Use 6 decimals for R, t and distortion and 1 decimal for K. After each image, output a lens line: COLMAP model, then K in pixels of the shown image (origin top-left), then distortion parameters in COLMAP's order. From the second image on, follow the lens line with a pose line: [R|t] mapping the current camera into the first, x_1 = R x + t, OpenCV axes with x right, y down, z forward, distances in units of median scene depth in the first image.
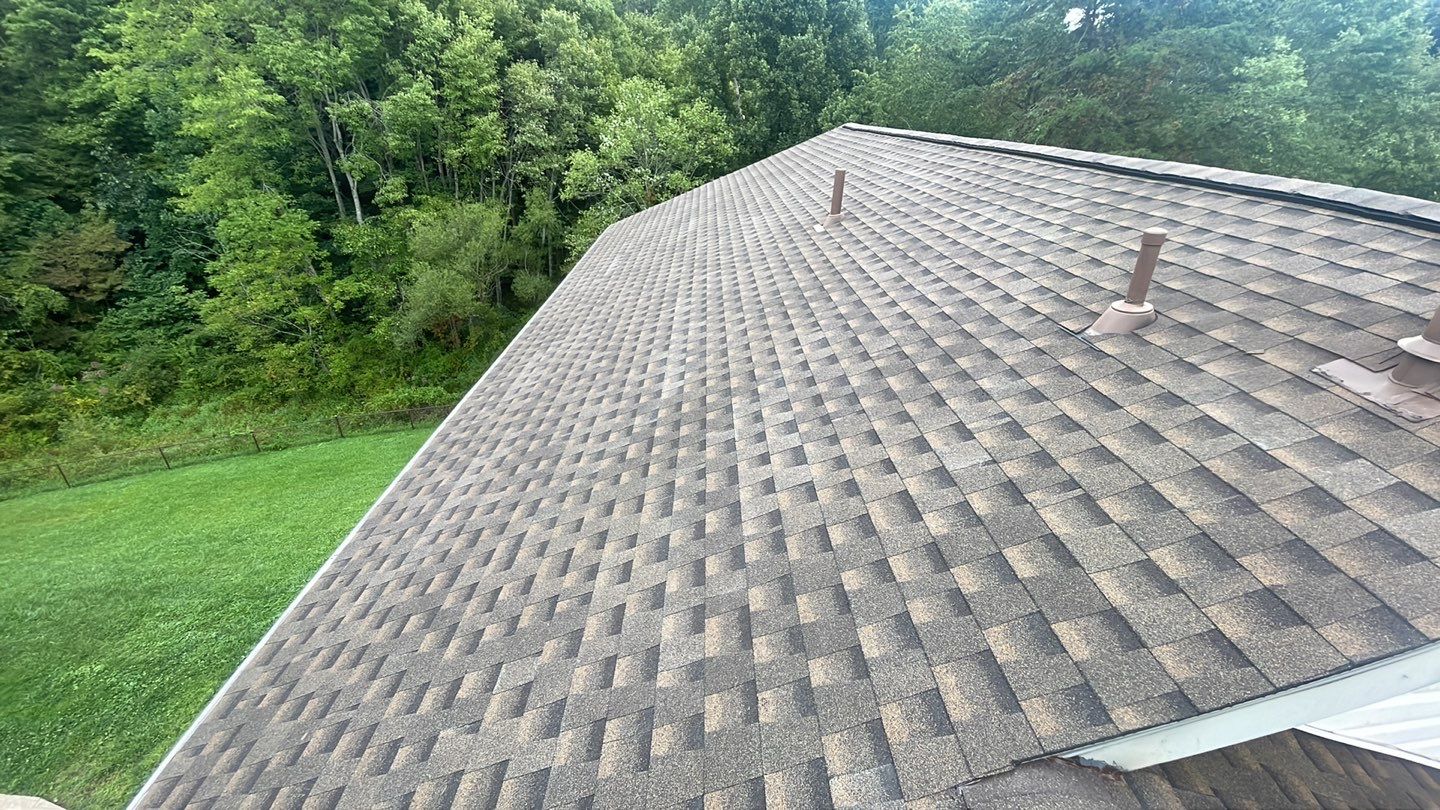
lens RADIAL K [[569.6, 0, 724.5], [0, 569.6, 404.4], [0, 0, 1]] dist [0.026635, -0.022483]
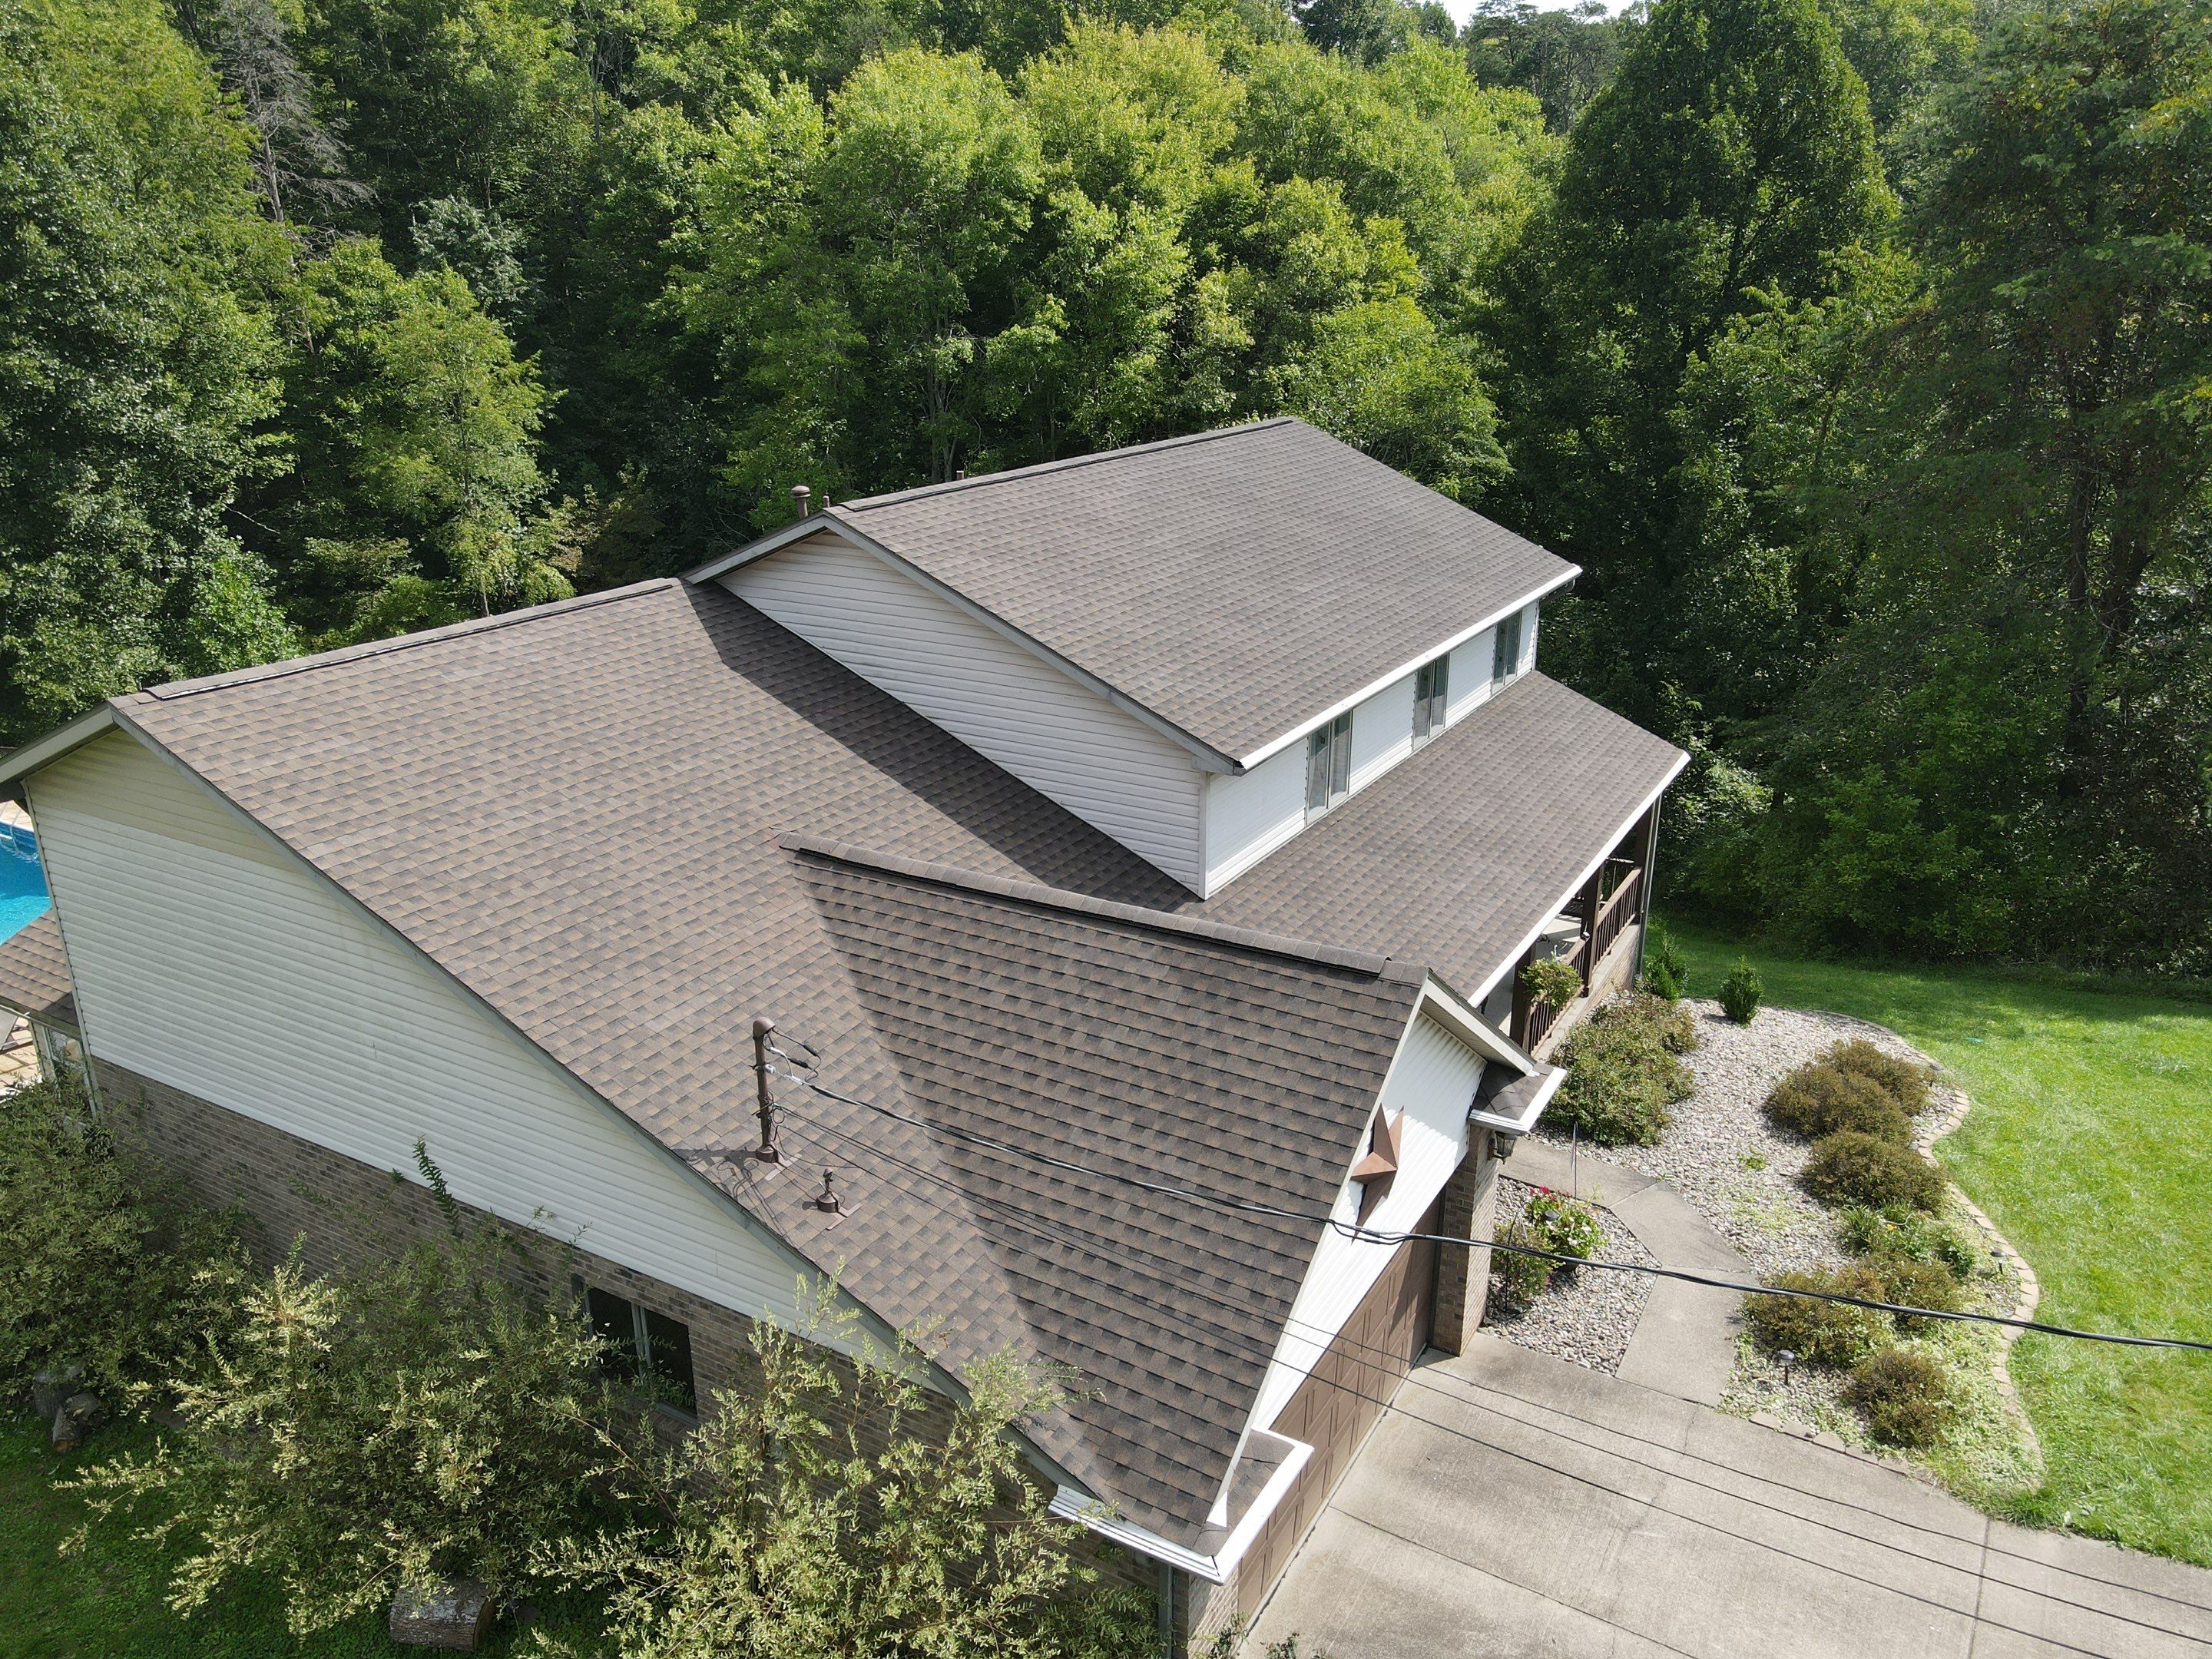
lens RADIAL K [[1627.6, 0, 1102.4], [0, 1627.6, 831.8], [0, 0, 1]] dist [0.003633, 0.027619]
pose [[0.851755, 0.152886, -0.501138, 0.505282], [-0.224630, 0.970672, -0.085659, 0.141180], [0.473345, 0.185531, 0.861117, -0.415329]]
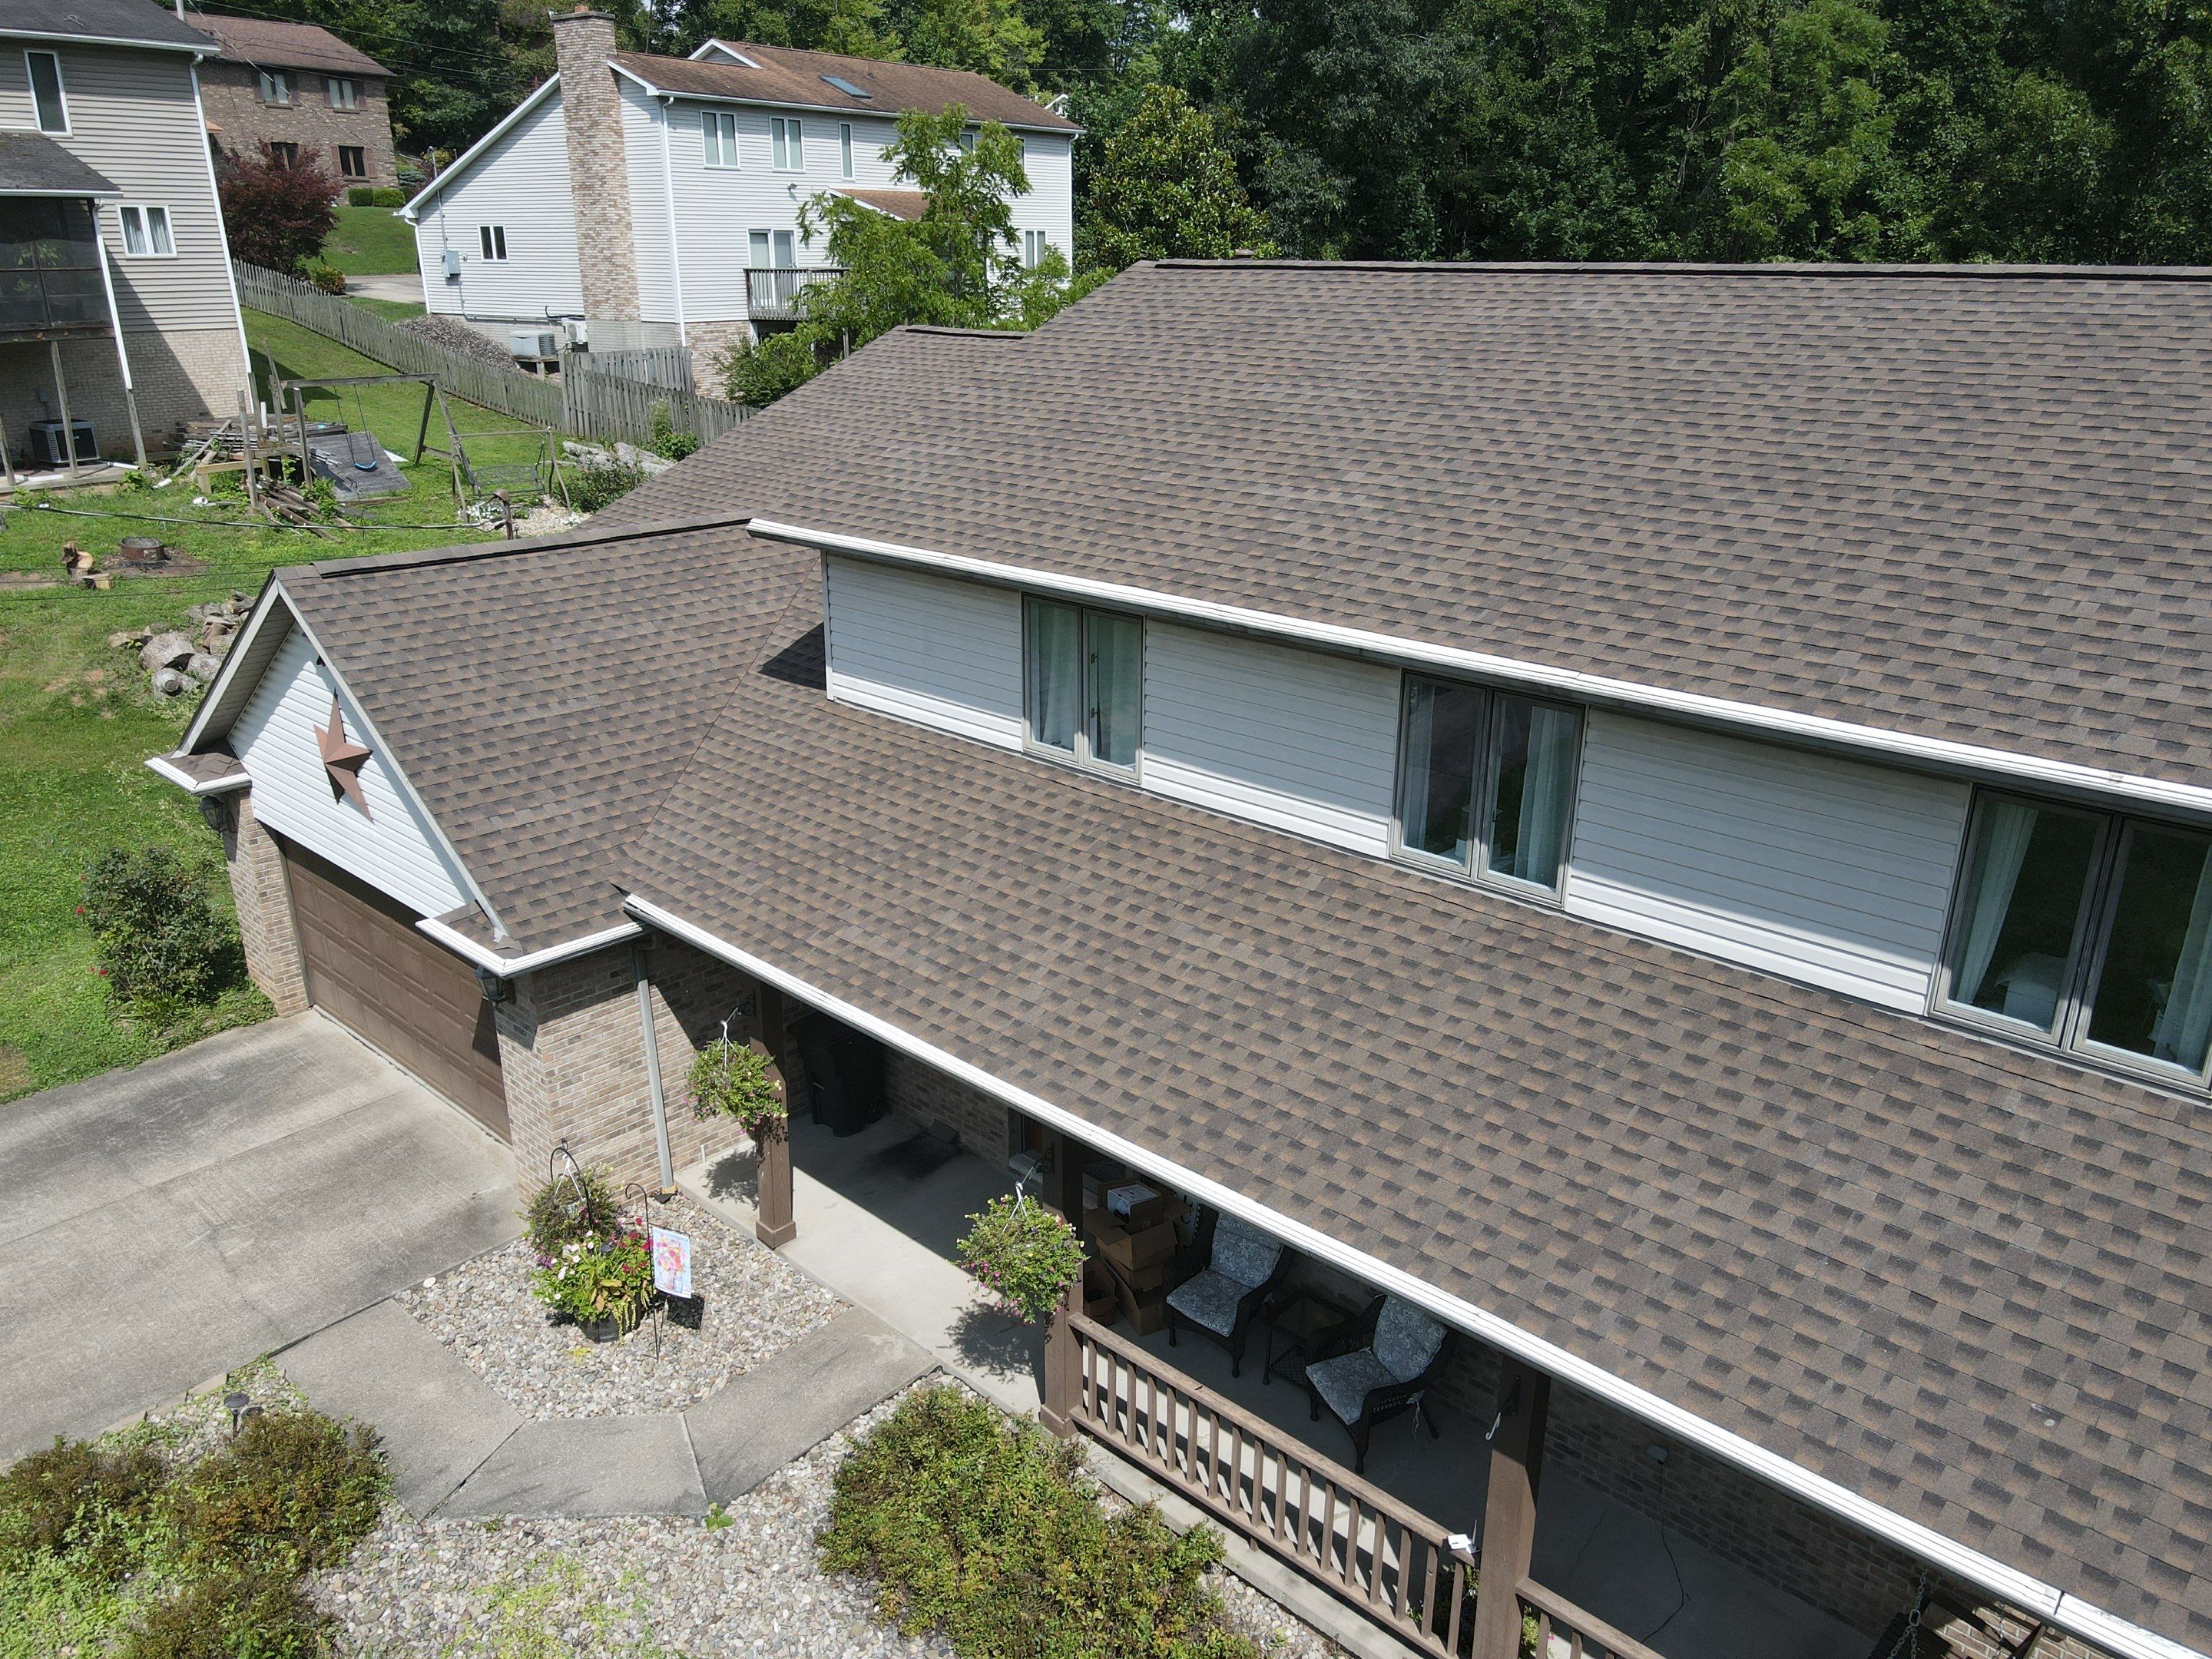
lens RADIAL K [[1629.4, 0, 1102.7], [0, 1629.4, 831.8], [0, 0, 1]] dist [0.001186, 0.027875]
pose [[-0.701770, 0.221328, -0.677151, 0.544003], [-0.343767, 0.727322, 0.593992, -0.193706], [0.623974, 0.649628, -0.434327, 0.403396]]
